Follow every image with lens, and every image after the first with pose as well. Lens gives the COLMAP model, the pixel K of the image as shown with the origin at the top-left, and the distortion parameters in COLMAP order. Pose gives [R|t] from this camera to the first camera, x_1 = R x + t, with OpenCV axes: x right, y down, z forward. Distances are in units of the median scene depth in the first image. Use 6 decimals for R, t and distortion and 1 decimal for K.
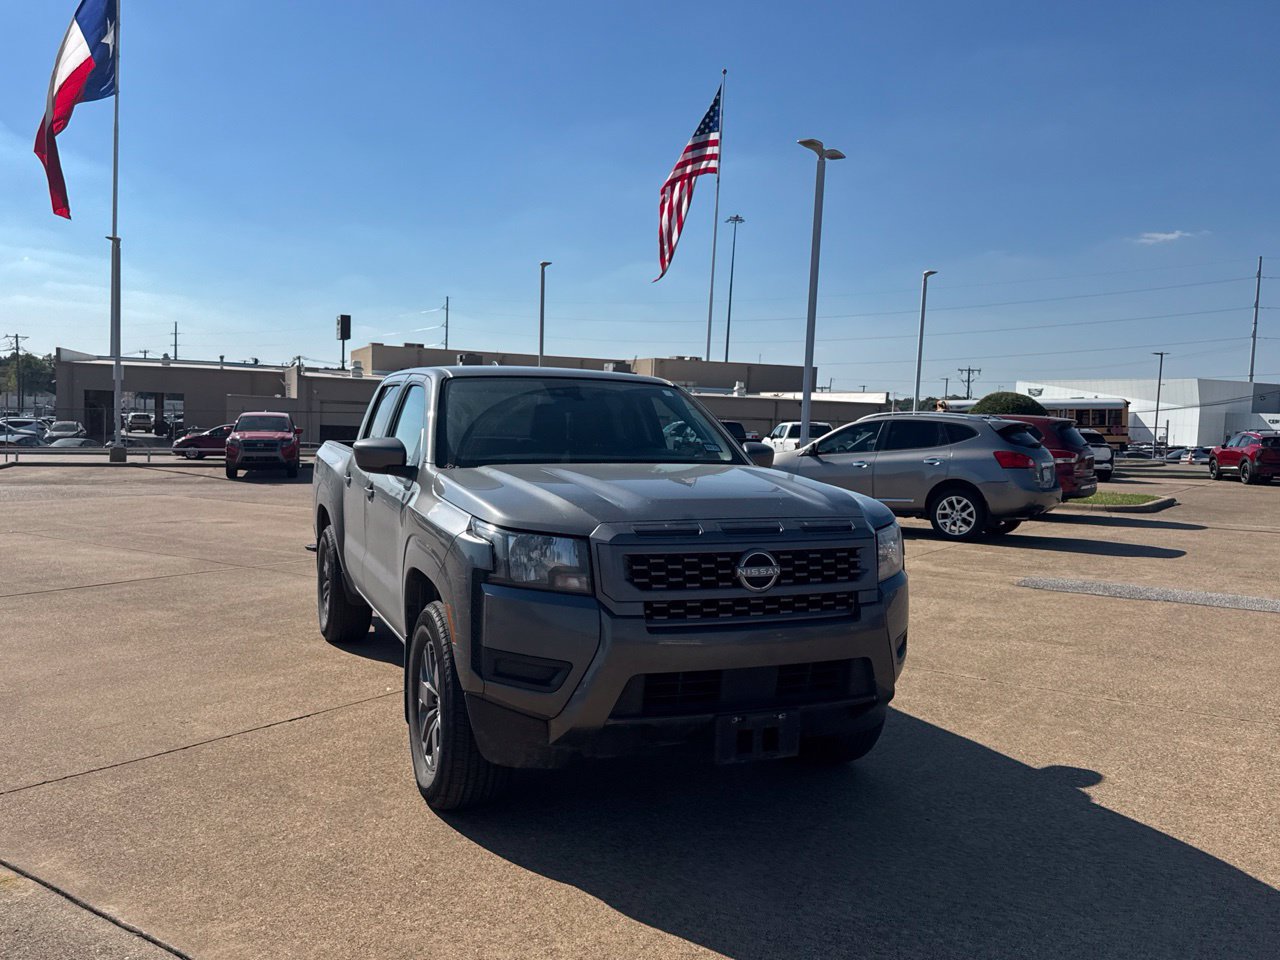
lens RADIAL K [[1048.4, 0, 634.2], [0, 1048.4, 481.7], [0, 0, 1]] dist [0.119939, -0.205932]
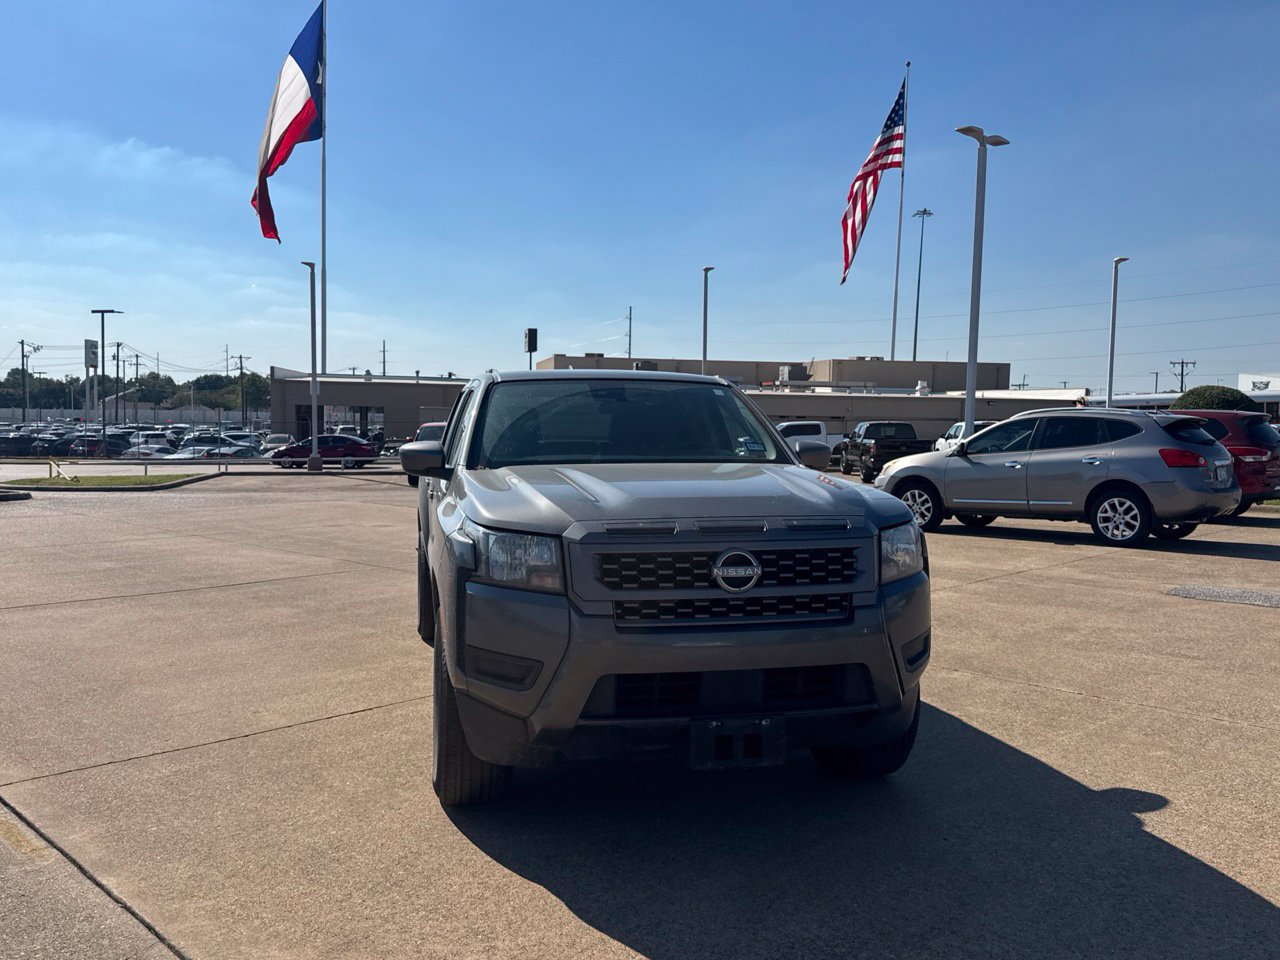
lens RADIAL K [[1048.4, 0, 631.2], [0, 1048.4, 473.1], [0, 0, 1]] dist [0.119939, -0.205932]
pose [[0.984181, -0.009420, -0.176917, 0.123891], [0.007086, 0.999879, -0.013819, 0.004568], [0.177026, 0.012347, 0.984129, 0.016804]]
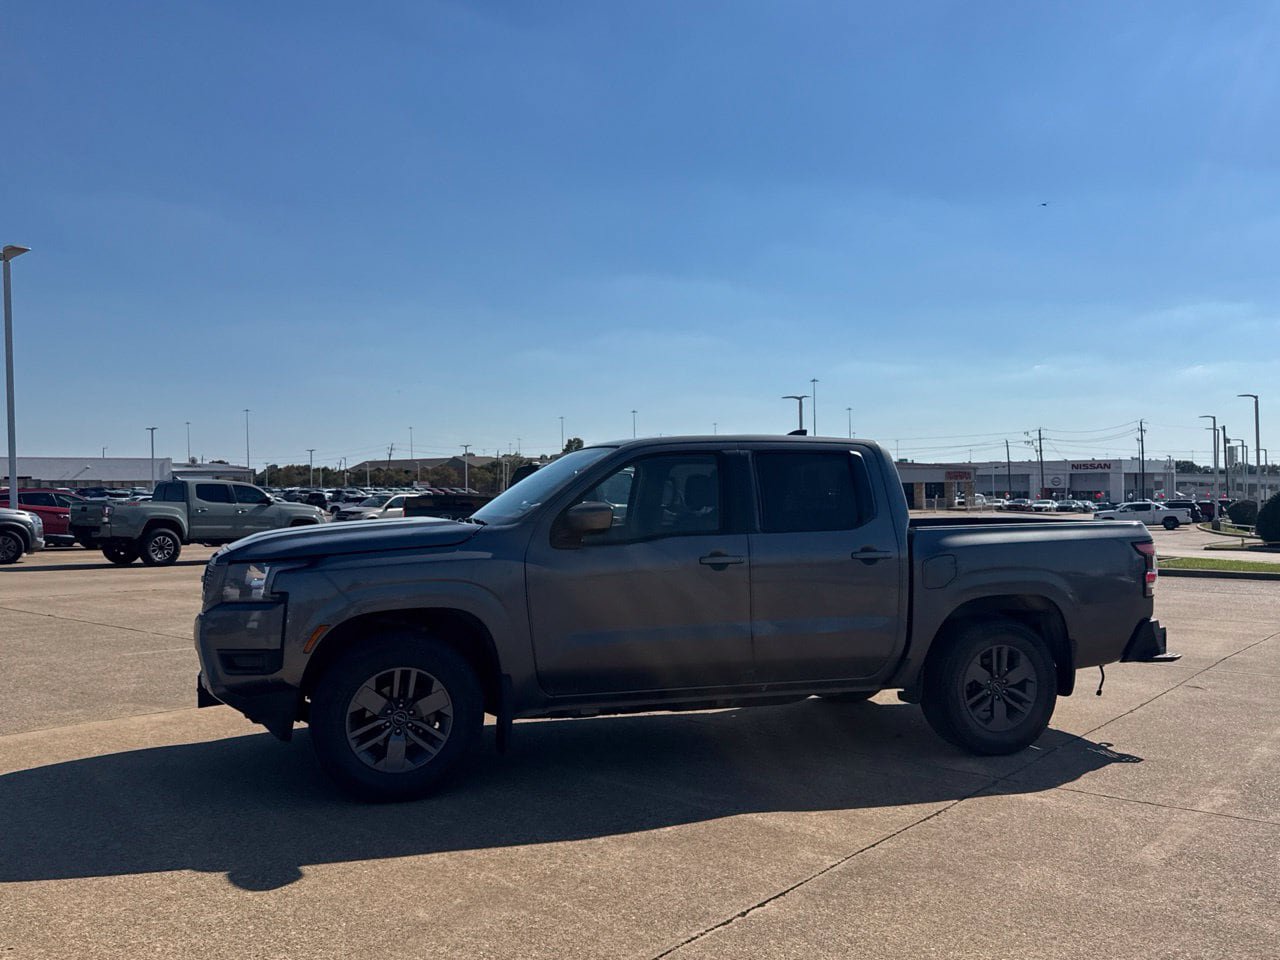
lens RADIAL K [[1048.4, 0, 631.9], [0, 1048.4, 491.5], [0, 0, 1]] dist [0.119939, -0.205932]
pose [[-0.077224, -0.032766, -0.996475, 1.027008], [-0.061324, 0.997724, -0.028054, -0.022361], [0.995126, 0.058941, -0.079058, 1.102087]]
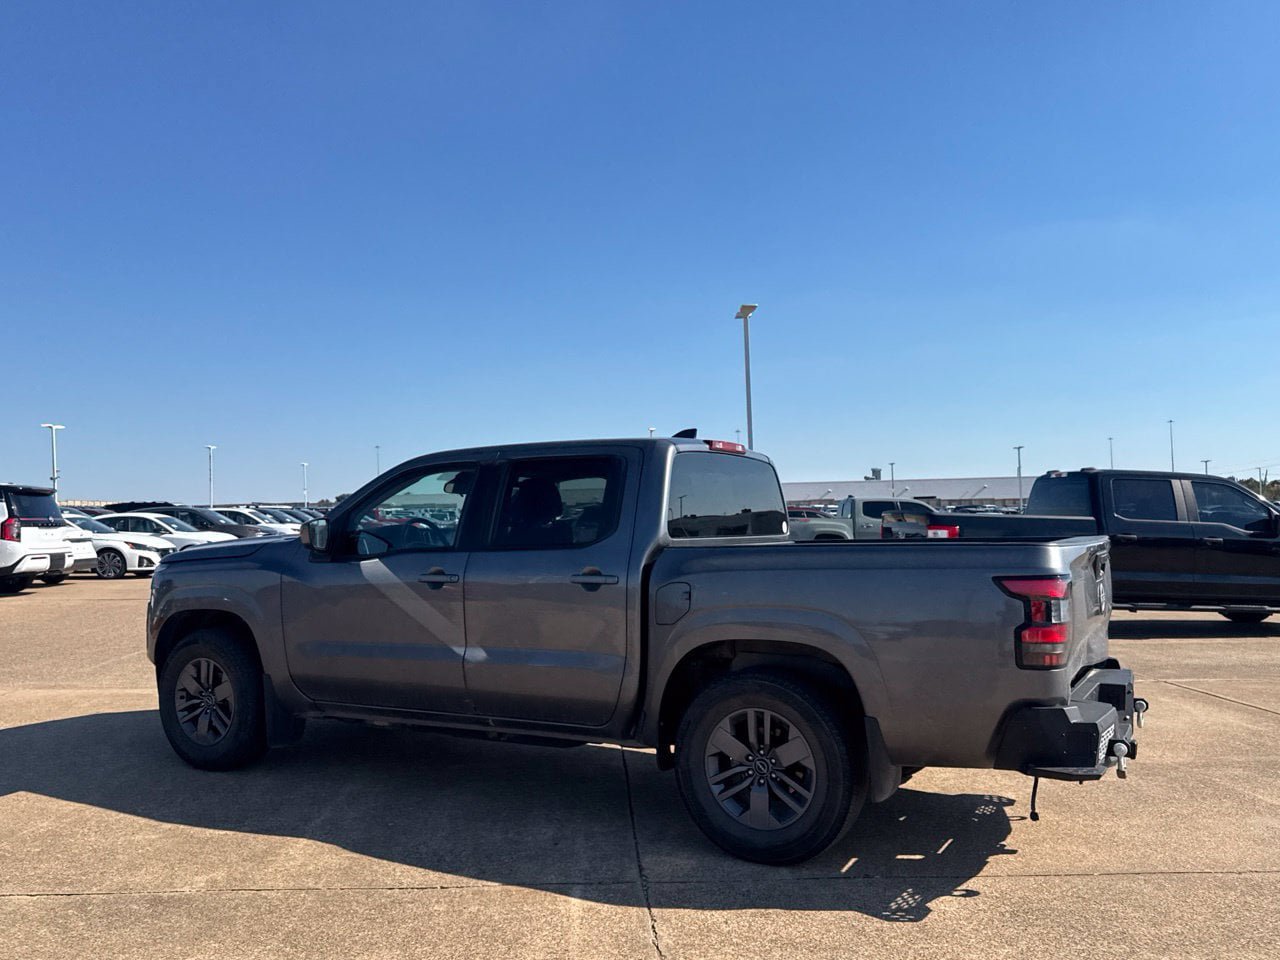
lens RADIAL K [[1048.4, 0, 632.6], [0, 1048.4, 497.8], [0, 0, 1]] dist [0.119939, -0.205932]
pose [[-0.783636, -0.032175, -0.620387, 0.491130], [-0.049271, 0.998731, 0.010439, -0.079683], [0.619264, 0.038747, -0.784227, 1.933017]]
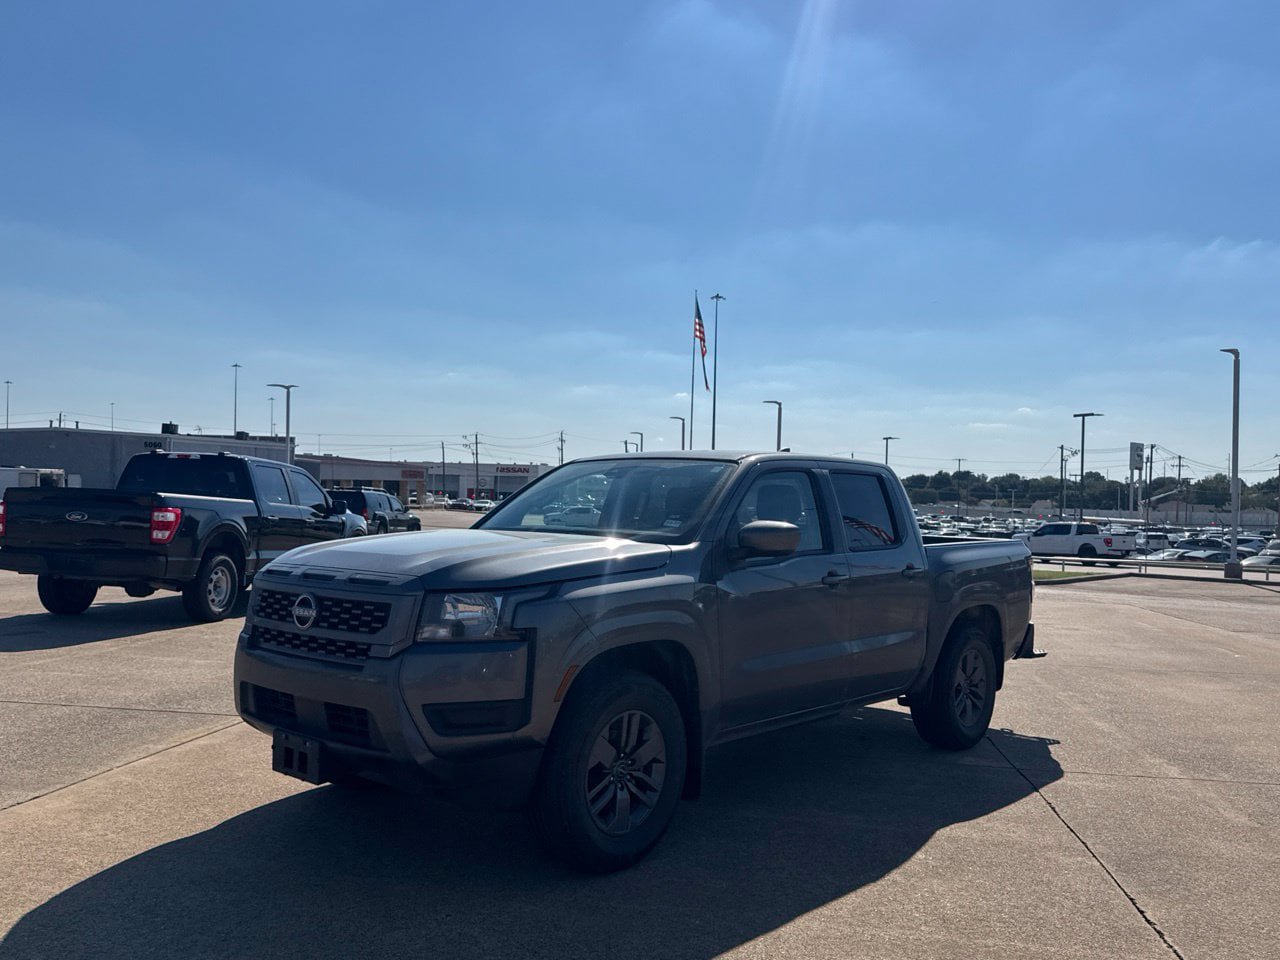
lens RADIAL K [[1048.4, 0, 635.1], [0, 1048.4, 494.9], [0, 0, 1]] dist [0.119939, -0.205932]
pose [[0.447450, -0.020008, -0.894085, 0.842630], [-0.070338, 0.995865, -0.057487, -0.000607], [0.891538, 0.088610, 0.444193, 0.506891]]
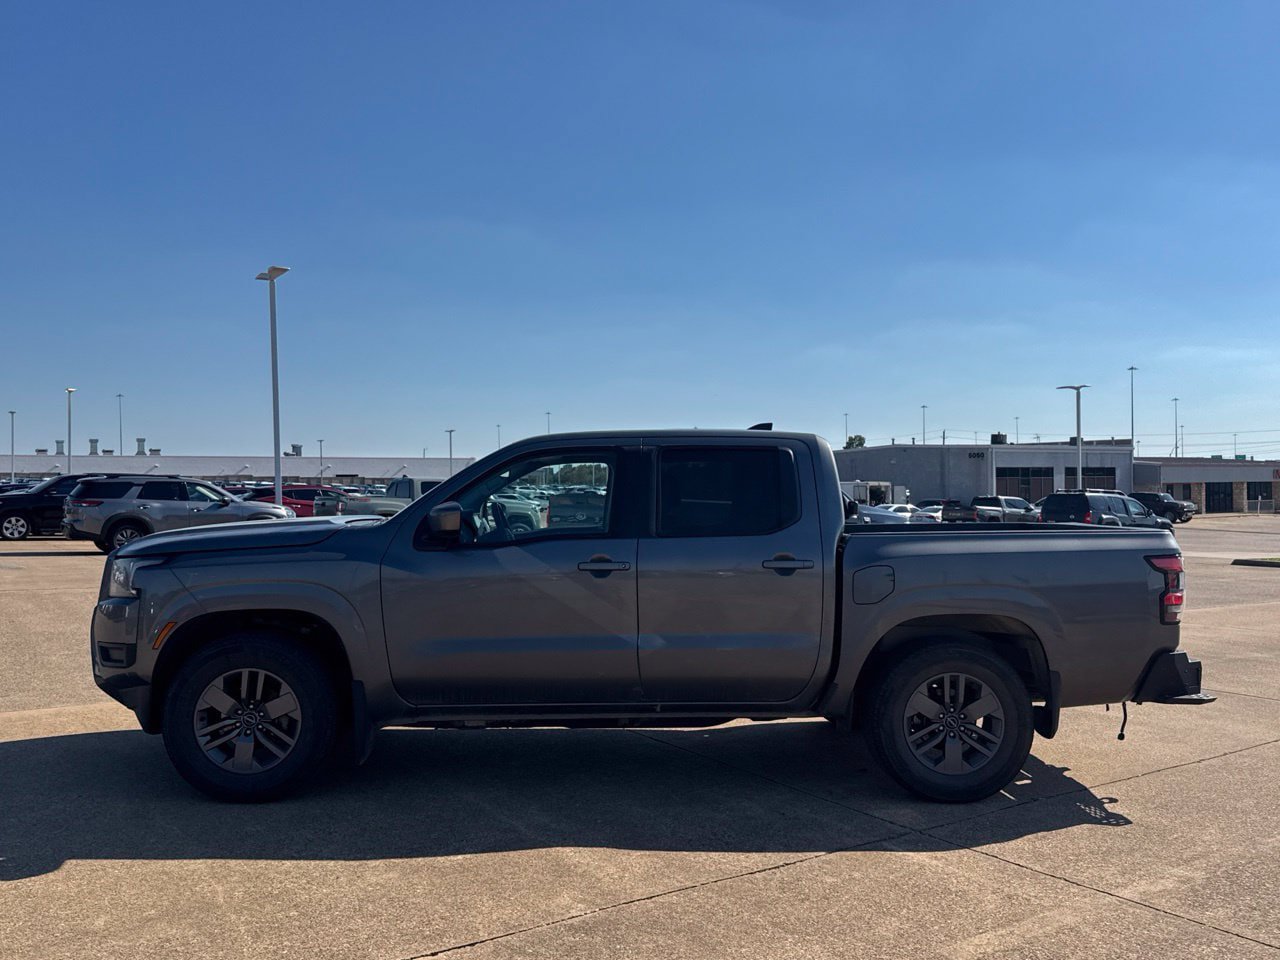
lens RADIAL K [[1048.4, 0, 634.2], [0, 1048.4, 503.6], [0, 0, 1]] dist [0.119939, -0.205932]
pose [[-0.338155, -0.021321, -0.940849, 0.879227], [-0.070863, 0.997482, 0.002865, -0.049040], [0.938419, 0.067640, -0.338814, 1.433071]]
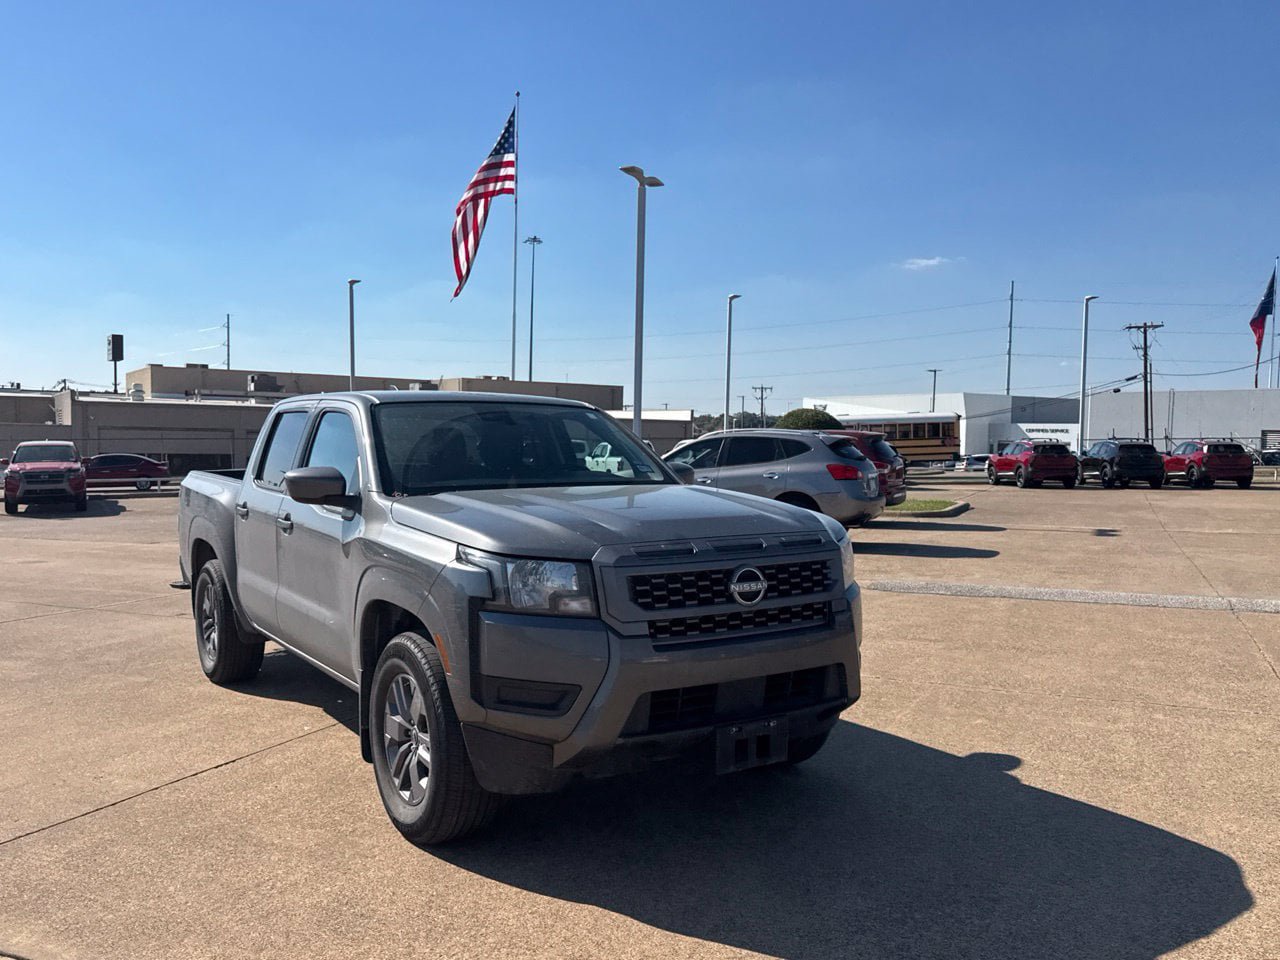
lens RADIAL K [[1048.4, 0, 631.3], [0, 1048.4, 483.5], [0, 0, 1]] dist [0.119939, -0.205932]
pose [[0.982695, -0.027523, 0.183173, -0.117877], [0.030506, 0.999444, -0.013490, -0.003876], [-0.182700, 0.018845, 0.982988, -0.004940]]
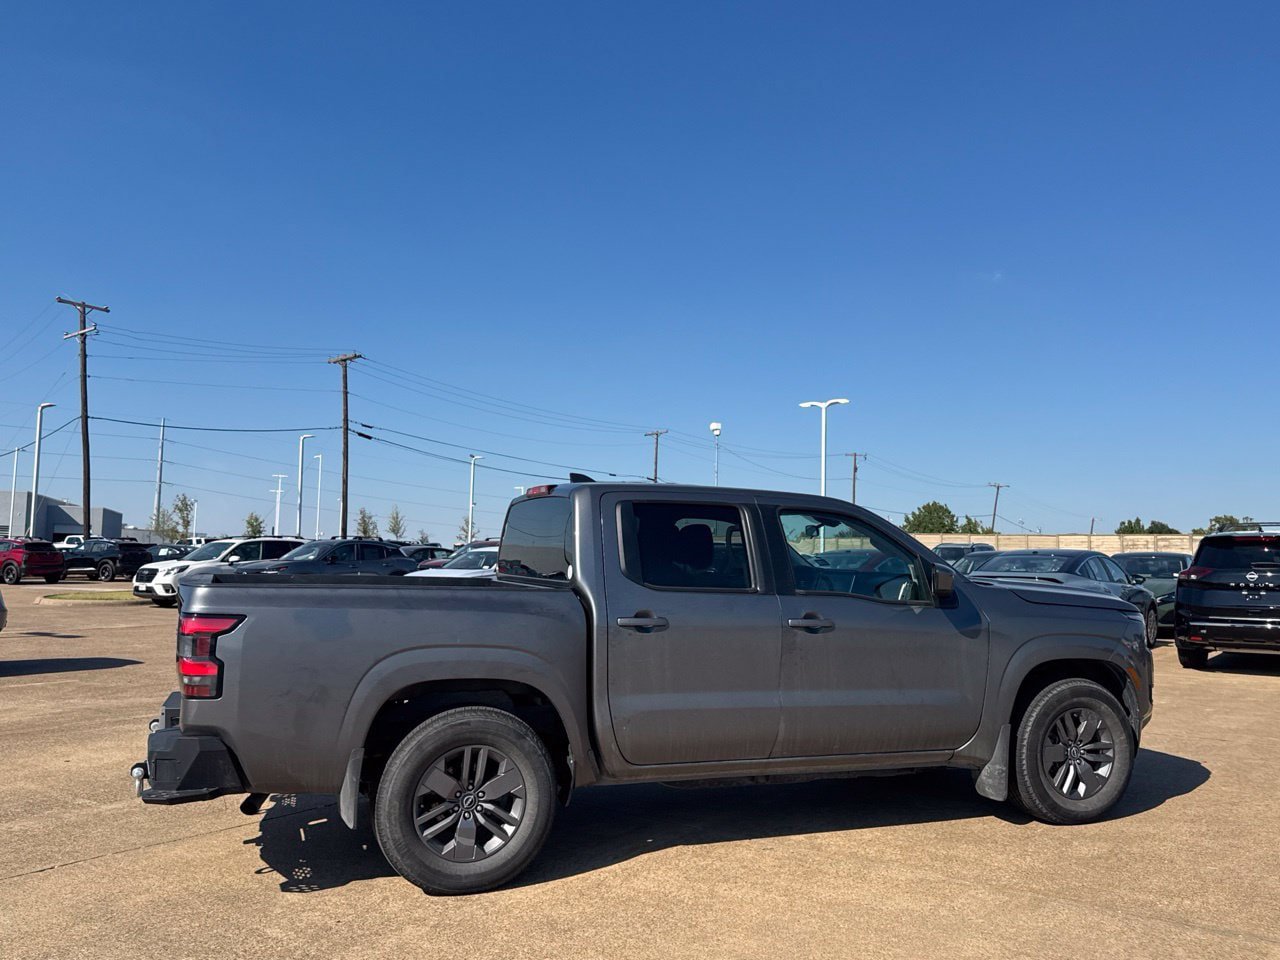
lens RADIAL K [[1048.4, 0, 634.8], [0, 1048.4, 498.4], [0, 0, 1]] dist [0.119939, -0.205932]
pose [[0.029072, 0.027671, 0.999194, -1.174558], [0.047071, 0.998470, -0.029021, -0.079679], [-0.998468, 0.047876, 0.027725, 1.110506]]
